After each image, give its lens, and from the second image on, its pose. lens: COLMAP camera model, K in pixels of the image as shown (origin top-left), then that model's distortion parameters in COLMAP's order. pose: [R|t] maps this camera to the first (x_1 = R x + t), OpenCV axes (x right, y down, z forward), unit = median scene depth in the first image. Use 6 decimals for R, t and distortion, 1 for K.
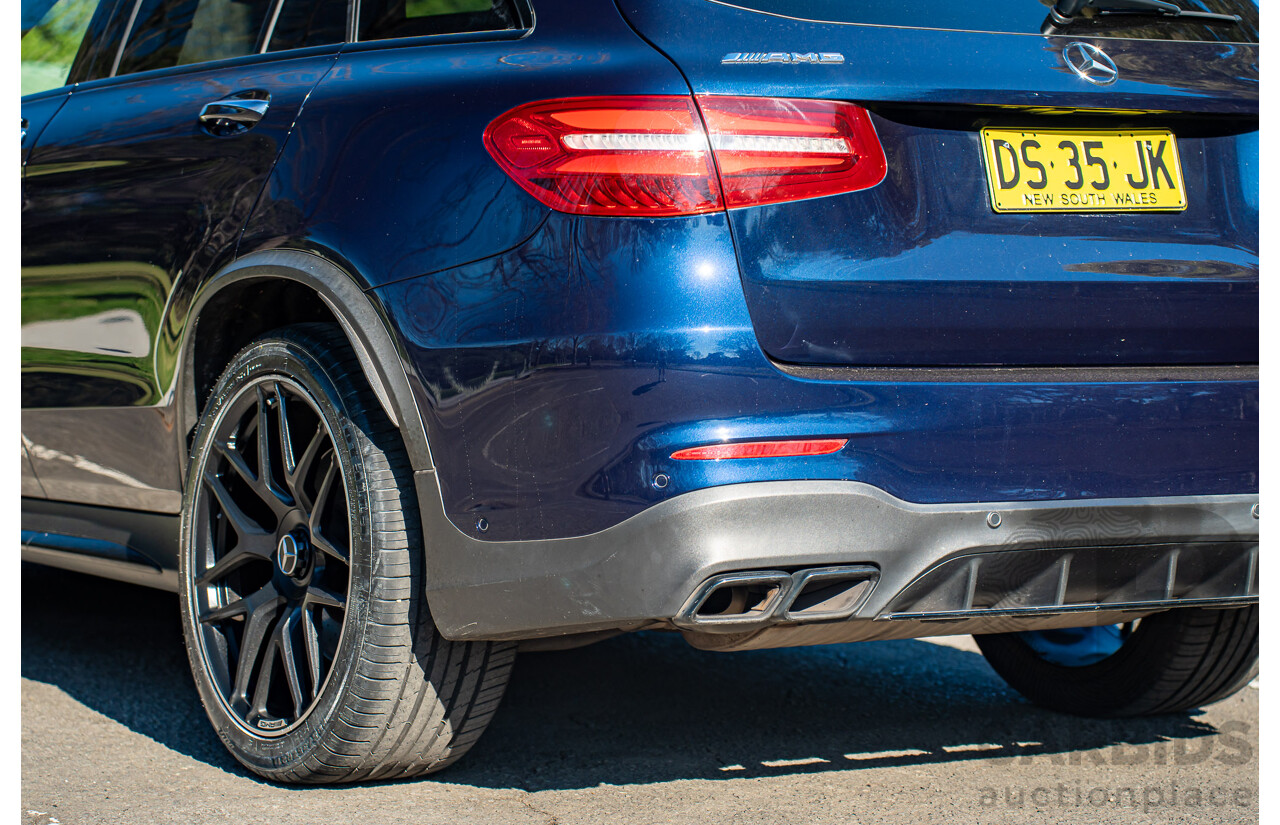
lens RADIAL K [[3161.9, 0, 607.9], [0, 3161.9, 478.0], [0, 0, 1]] dist [0.427859, 0.000000]
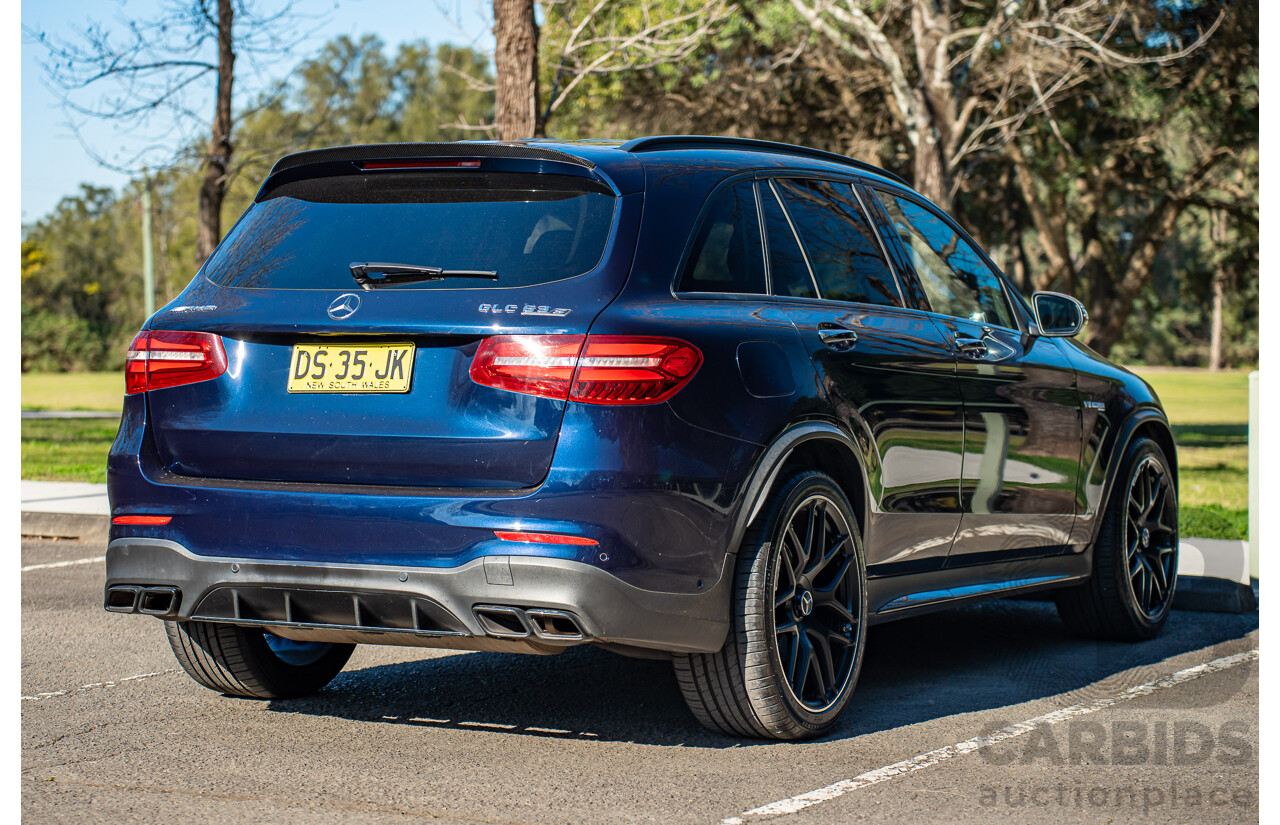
lens RADIAL K [[2719.3, 0, 589.4], [0, 2719.3, 429.6], [0, 0, 1]] dist [0.300276, 0.000000]
pose [[0.490166, 0.016654, -0.871470, 1.469426], [-0.058569, 0.998187, -0.013867, -0.051231], [0.869659, 0.057838, 0.490253, 0.407763]]
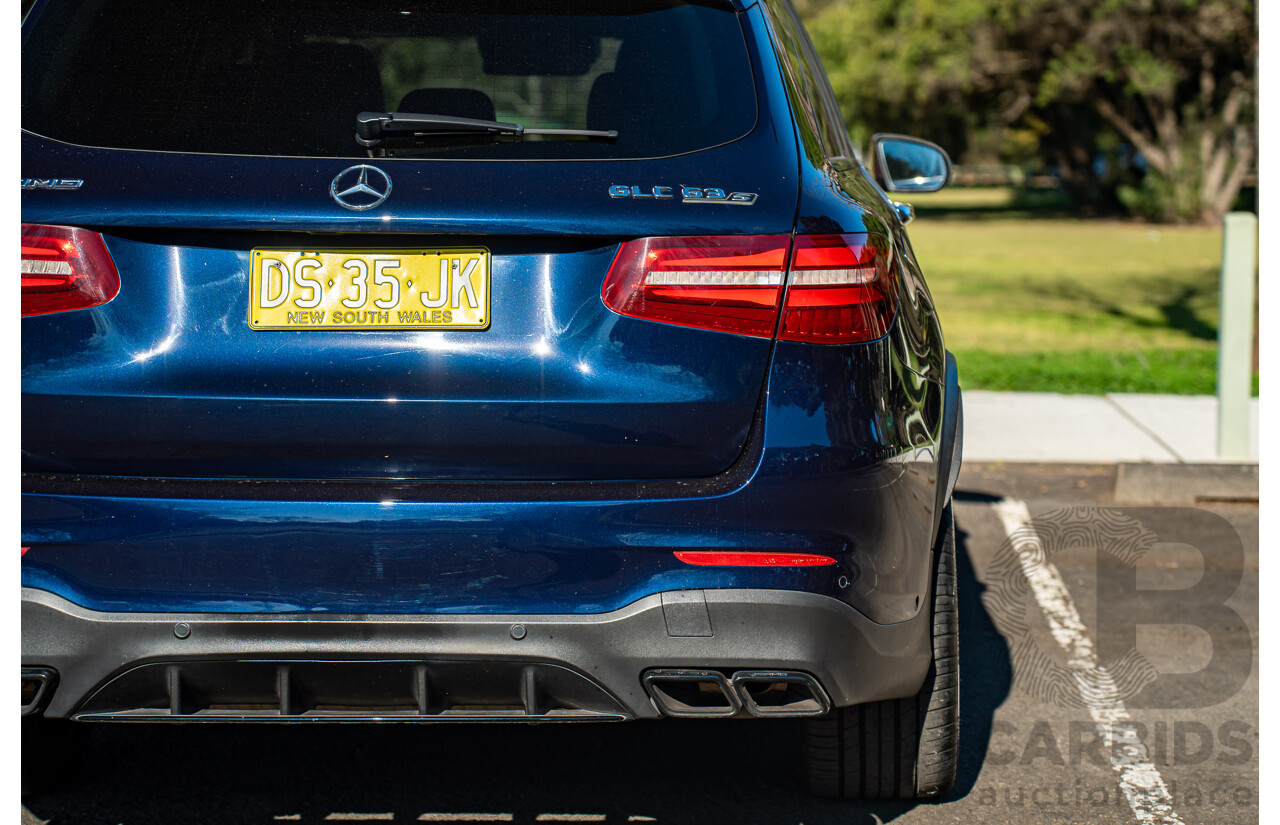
lens RADIAL K [[2498.2, 0, 666.8], [0, 2498.2, 397.0], [0, 0, 1]] dist [0.525474, 0.000000]
pose [[0.825698, 0.049315, -0.561953, 0.685152], [-0.033612, 0.998703, 0.038254, -0.095791], [0.563111, -0.012698, 0.826284, 0.386815]]
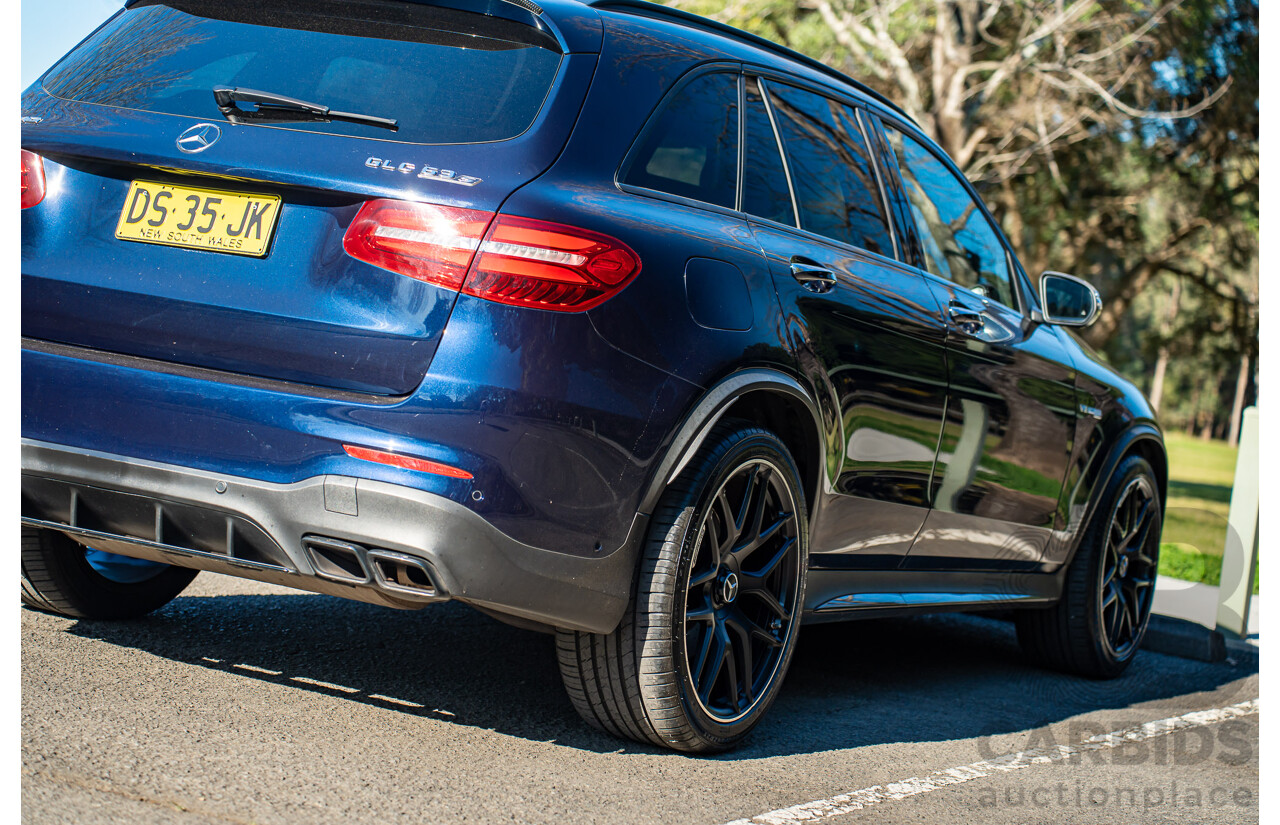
lens RADIAL K [[2375.7, 0, 664.9], [0, 2375.7, 415.6], [0, 0, 1]] dist [0.370538, 0.000000]
pose [[0.506701, 0.084520, -0.857969, 1.119999], [-0.193410, 0.980960, -0.017589, -0.035297], [0.840147, 0.174852, 0.513400, 0.664225]]
